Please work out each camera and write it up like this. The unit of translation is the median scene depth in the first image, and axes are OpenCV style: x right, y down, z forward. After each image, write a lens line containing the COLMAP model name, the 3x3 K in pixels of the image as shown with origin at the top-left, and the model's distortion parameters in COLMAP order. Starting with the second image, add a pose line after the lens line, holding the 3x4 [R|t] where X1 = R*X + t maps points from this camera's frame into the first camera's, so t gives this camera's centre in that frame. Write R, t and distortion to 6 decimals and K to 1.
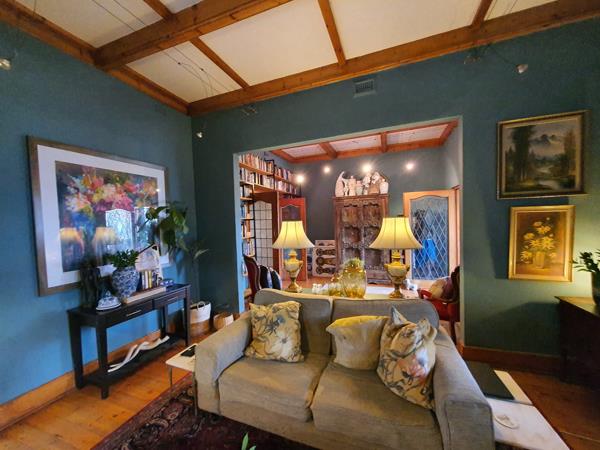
lens RADIAL K [[240.0, 0, 294.0], [0, 240.0, 230.2], [0, 0, 1]] dist [0.004018, -0.000285]
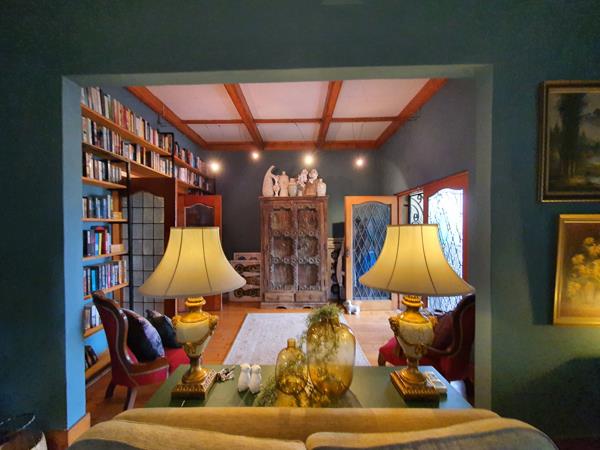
lens RADIAL K [[240.0, 0, 294.0], [0, 240.0, 230.2], [0, 0, 1]] dist [0.004018, -0.000285]
pose [[0.938285, 0.020363, 0.345262, 0.004935], [-0.010465, 0.999480, -0.030508, -0.012281], [-0.345704, 0.025012, 0.938010, 0.302060]]
